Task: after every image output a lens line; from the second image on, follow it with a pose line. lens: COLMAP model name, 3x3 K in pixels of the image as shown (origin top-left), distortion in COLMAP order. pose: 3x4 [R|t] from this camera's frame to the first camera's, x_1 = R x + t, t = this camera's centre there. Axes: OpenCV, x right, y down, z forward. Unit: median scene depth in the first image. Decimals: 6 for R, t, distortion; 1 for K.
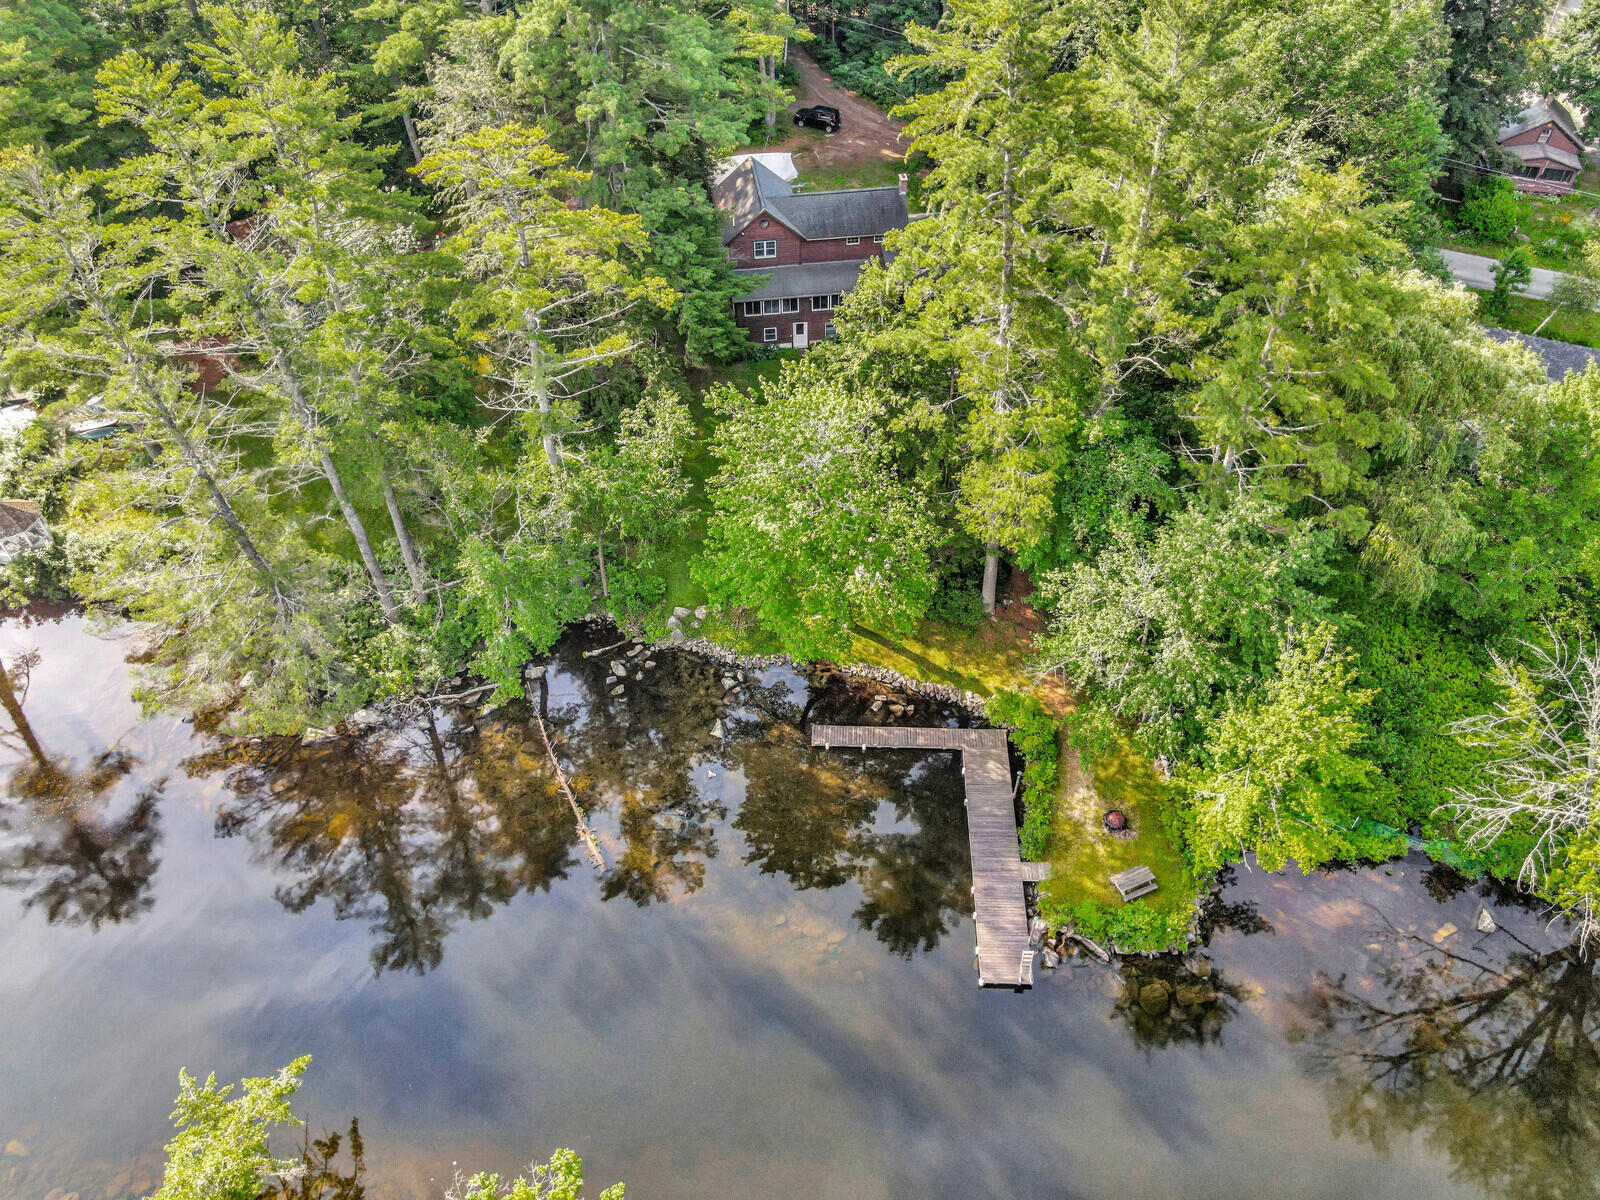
lens RADIAL K [[1161.2, 0, 800.0], [0, 1161.2, 600.0], [0, 0, 1]] dist [-0.002981, 0.036629]
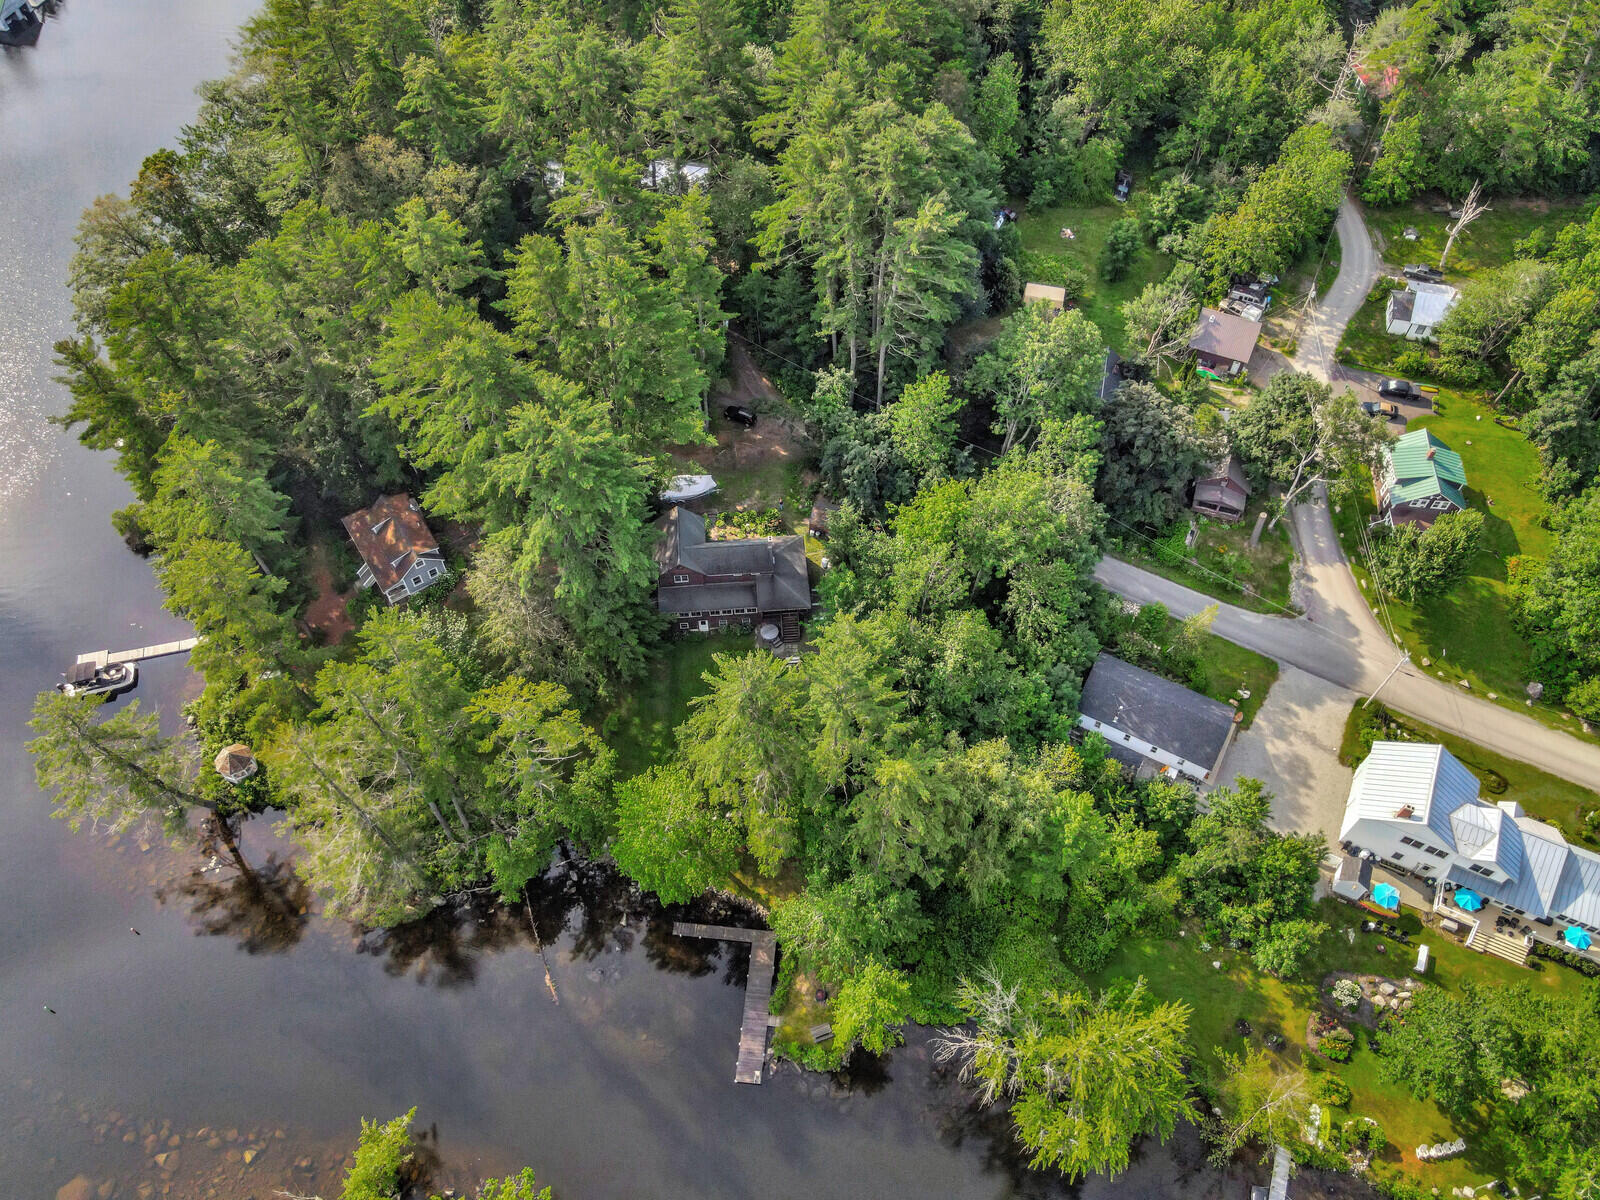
lens RADIAL K [[1161.2, 0, 800.0], [0, 1161.2, 600.0], [0, 0, 1]] dist [-0.002981, 0.036629]
pose [[0.998189, 0.054764, -0.024877, 0.235499], [-0.050274, 0.986667, 0.154792, -0.717580], [0.033022, -0.153261, 0.987634, -0.770293]]
